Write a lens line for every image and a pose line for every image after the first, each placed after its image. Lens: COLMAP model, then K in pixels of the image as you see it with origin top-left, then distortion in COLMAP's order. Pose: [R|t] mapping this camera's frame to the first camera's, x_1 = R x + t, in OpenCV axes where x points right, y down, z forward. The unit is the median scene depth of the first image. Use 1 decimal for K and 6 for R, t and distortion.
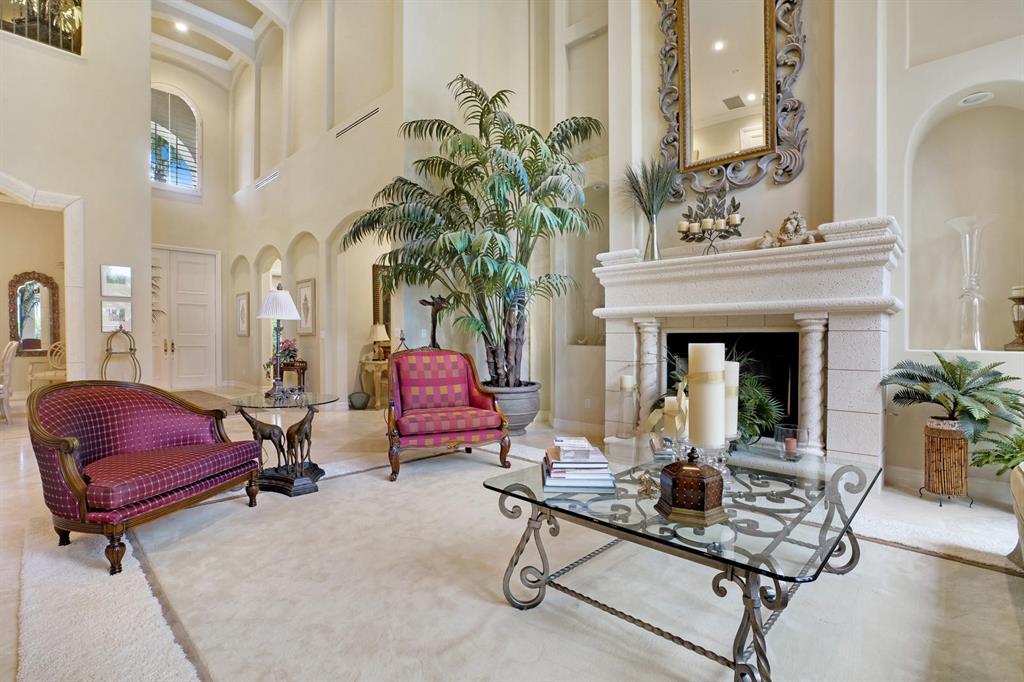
lens RADIAL K [[476.8, 0, 508.7], [0, 476.8, 338.9], [0, 0, 1]] dist [-0.032338, 0.000972]
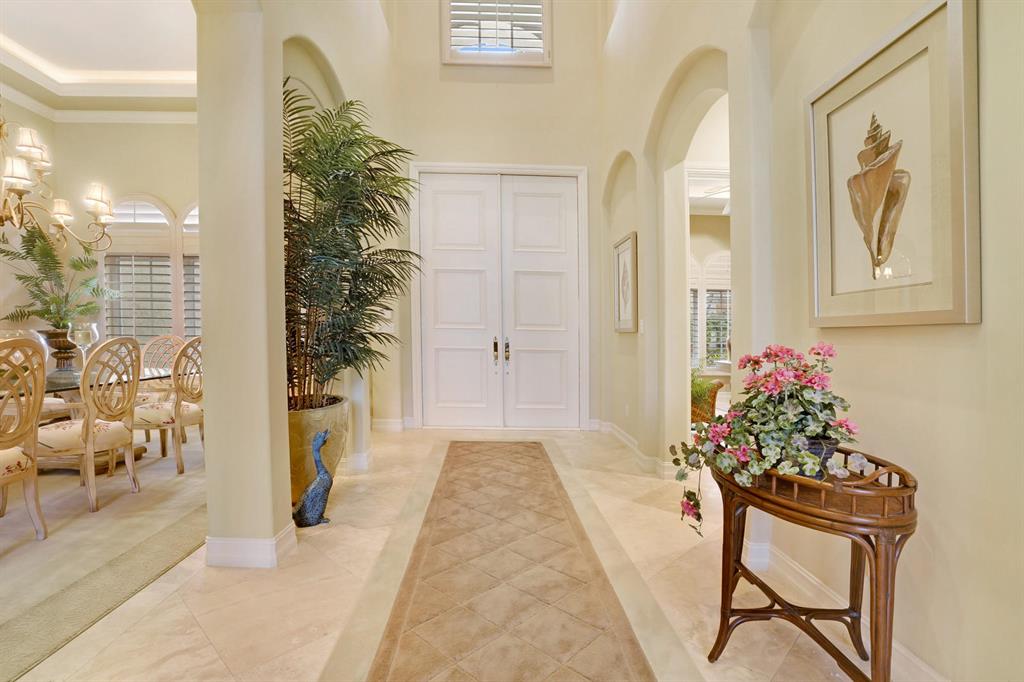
lens RADIAL K [[476.8, 0, 508.7], [0, 476.8, 338.9], [0, 0, 1]] dist [-0.032338, 0.000972]
pose [[0.701426, 0.005524, -0.712721, -0.314314], [0.001553, 0.999956, 0.009278, -0.004146], [0.712740, -0.007615, 0.701387, 0.597990]]
